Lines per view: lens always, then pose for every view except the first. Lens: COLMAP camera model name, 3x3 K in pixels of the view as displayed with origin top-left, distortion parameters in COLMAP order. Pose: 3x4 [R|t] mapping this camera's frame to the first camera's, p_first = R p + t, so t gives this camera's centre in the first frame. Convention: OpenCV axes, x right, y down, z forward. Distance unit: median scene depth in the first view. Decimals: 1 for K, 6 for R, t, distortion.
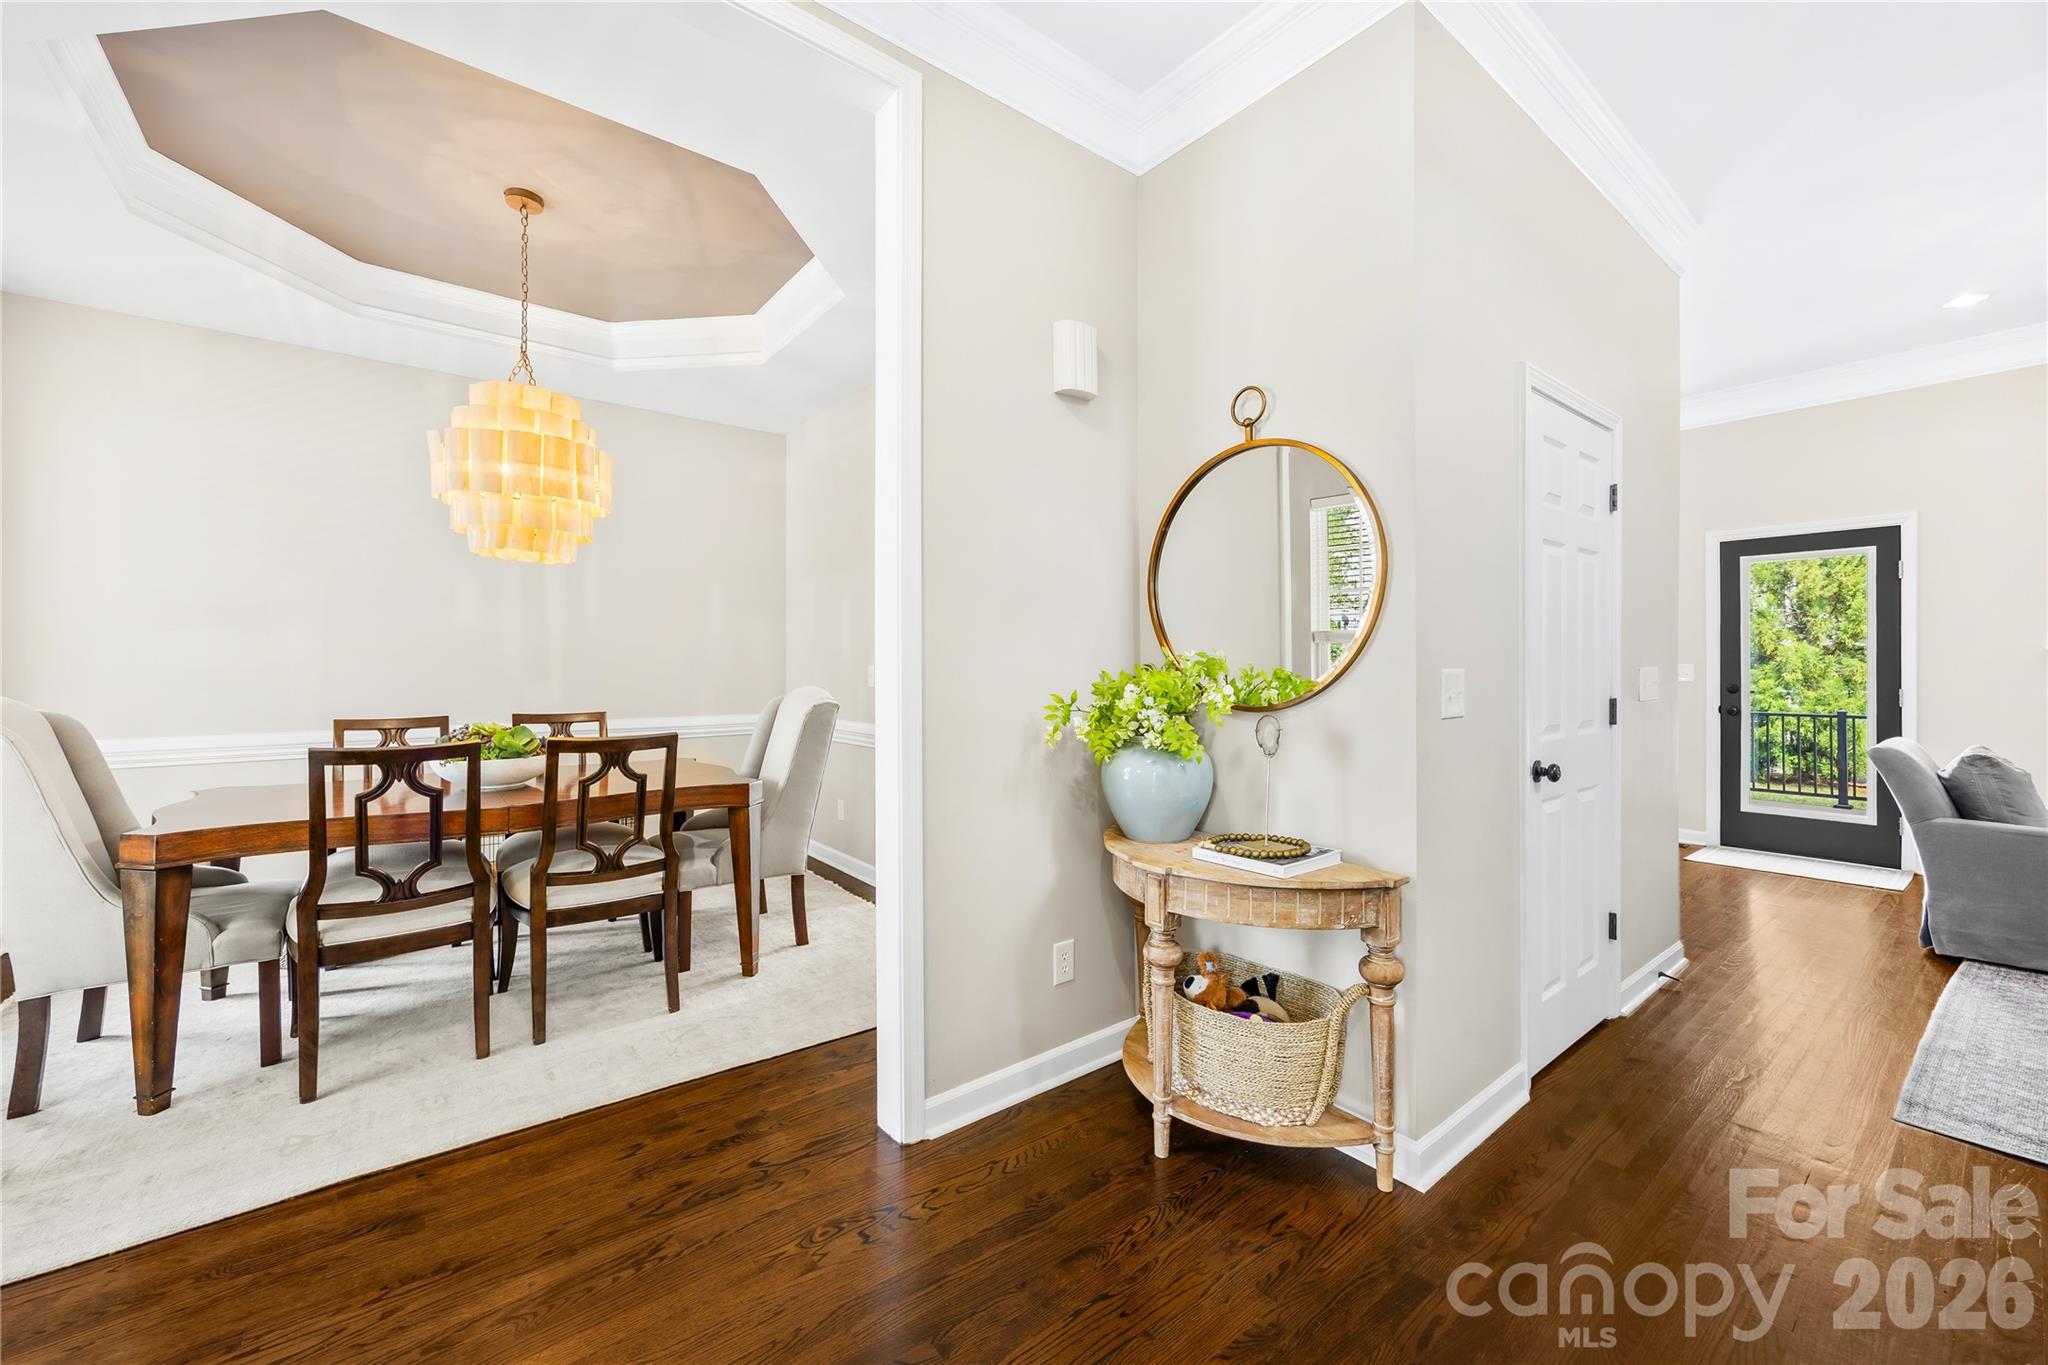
lens RADIAL K [[799.9, 0, 1013.5], [0, 799.9, 678.2], [0, 0, 1]] dist [-0.003139, -0.000583]
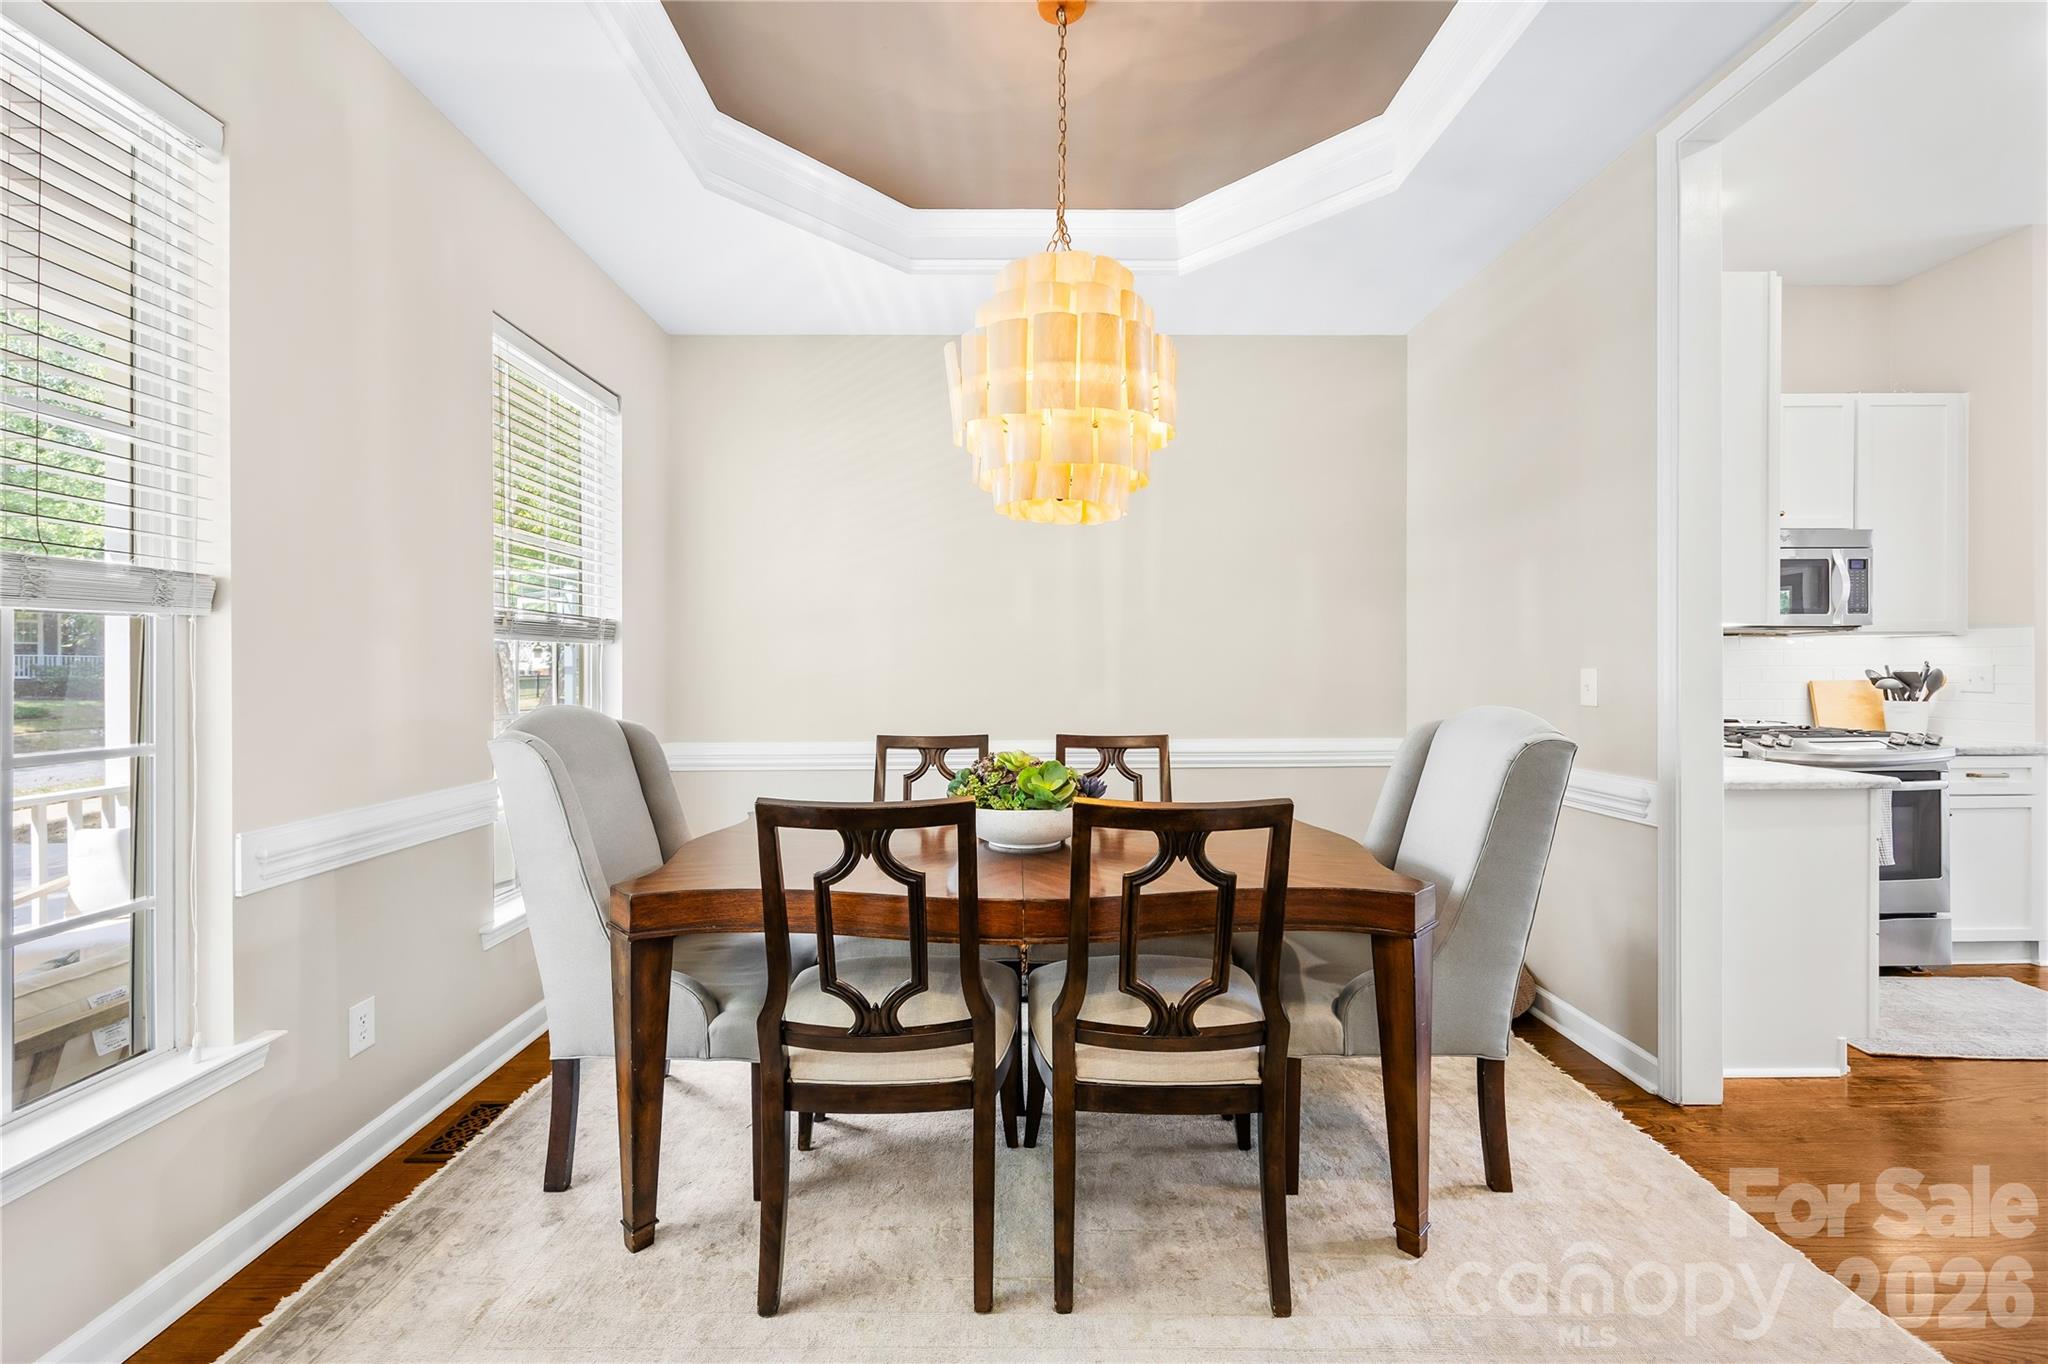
lens RADIAL K [[822.8, 0, 1014.2], [0, 822.8, 668.3], [0, 0, 1]] dist [-0.000325, 0.000002]
pose [[0.790715, -0.005355, -0.612162, -0.230124], [-0.003969, 0.999896, -0.013872, -0.008274], [0.612172, 0.013399, 0.790611, 0.455718]]
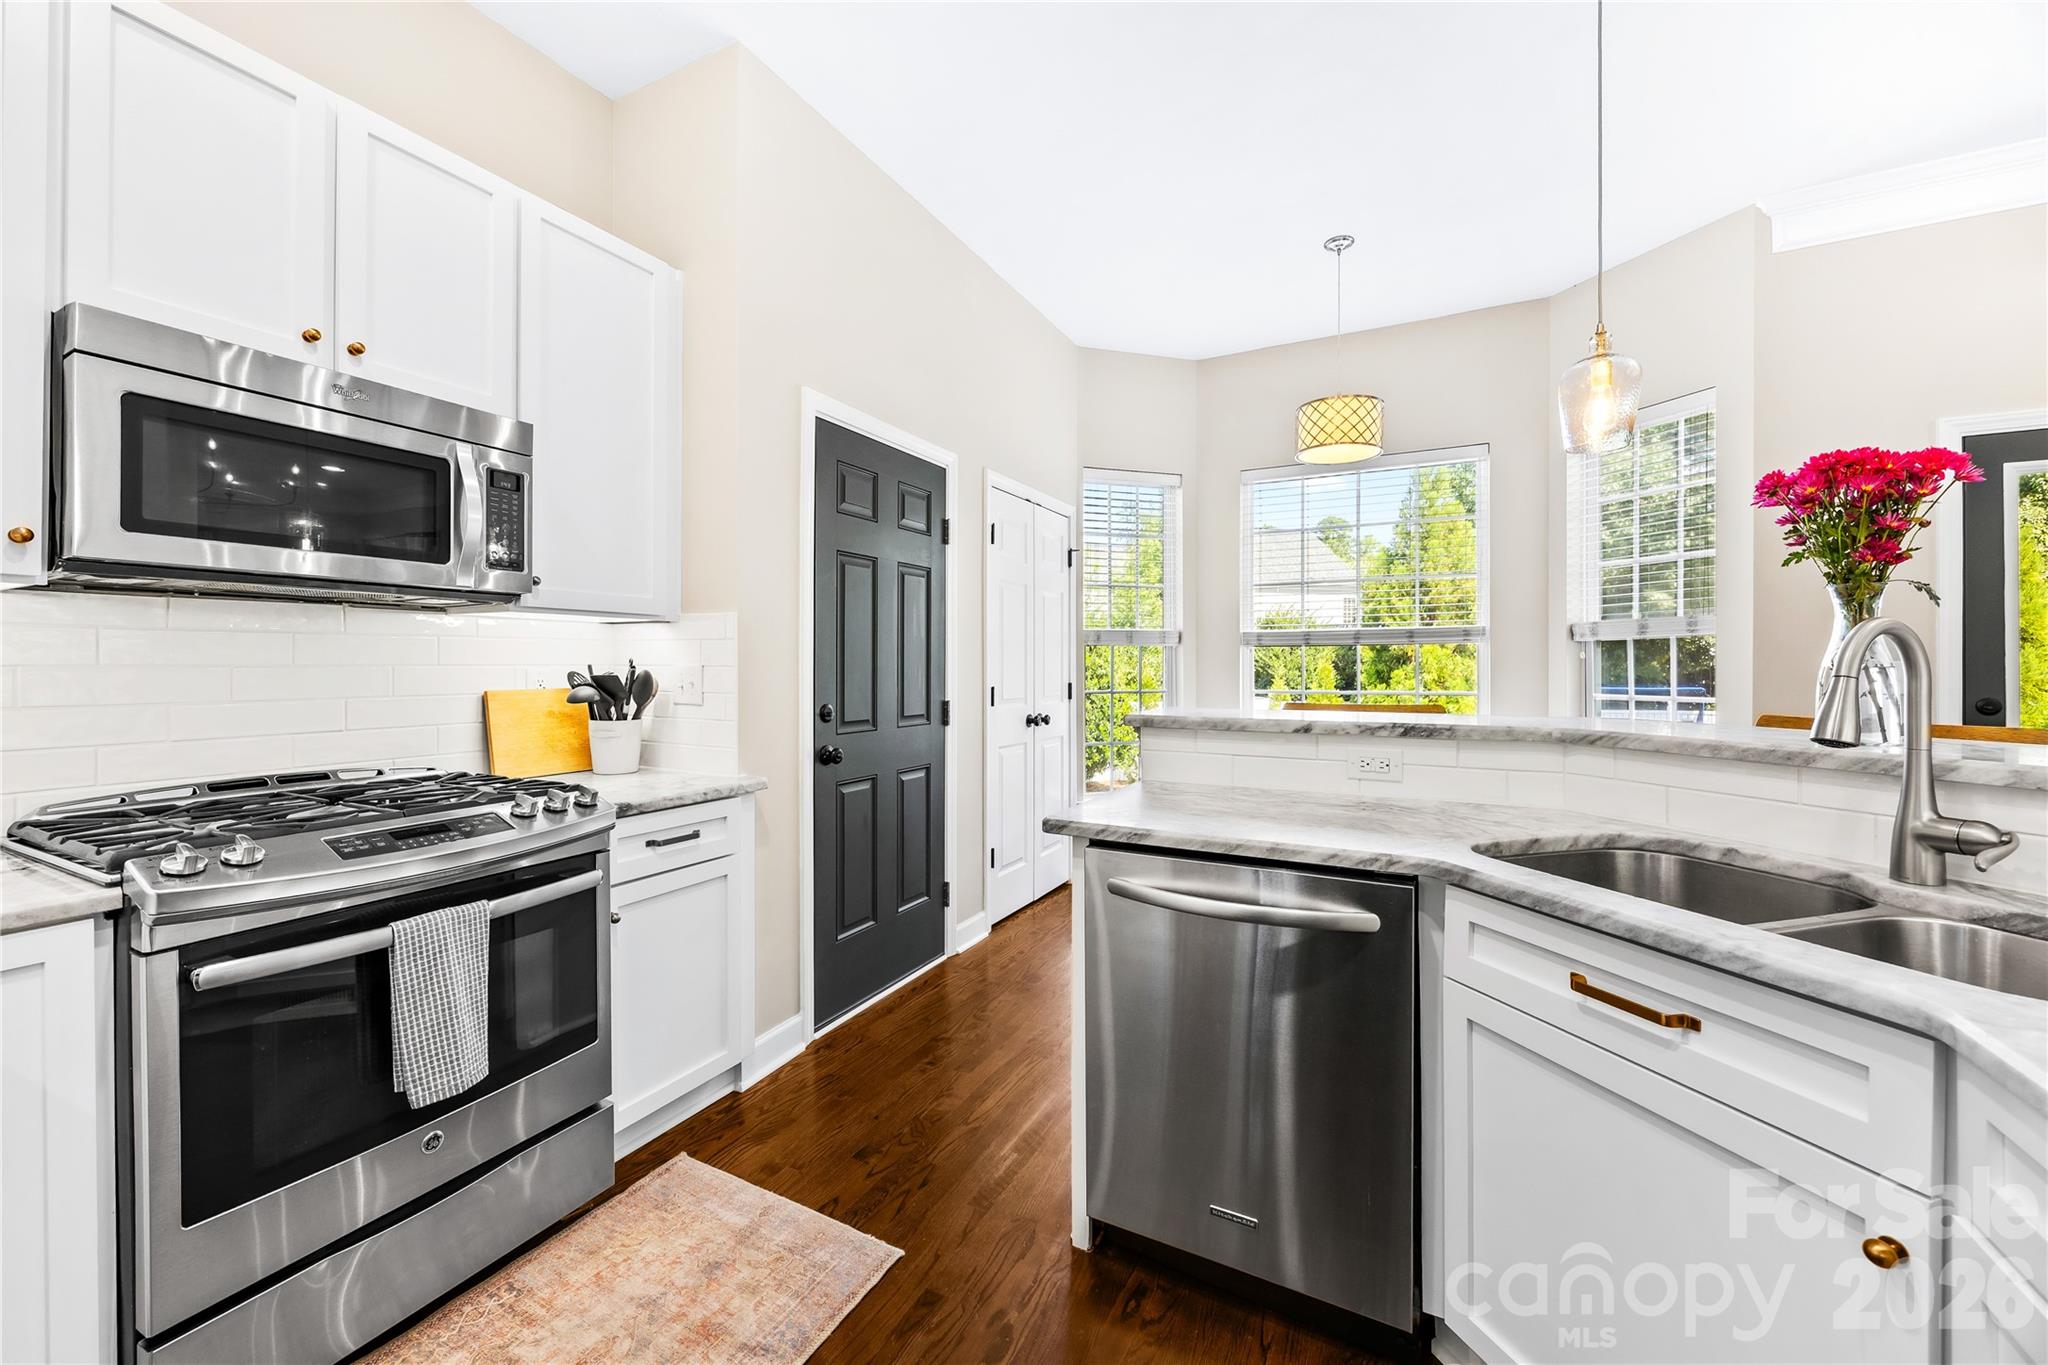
lens RADIAL K [[822.8, 0, 972.6], [0, 822.8, 663.7], [0, 0, 1]] dist [-0.000325, 0.000002]
pose [[0.926873, -0.001821, 0.375371, 0.116537], [0.009220, 0.999797, -0.017917, -0.019837], [-0.375262, 0.020067, 0.926701, 1.430522]]
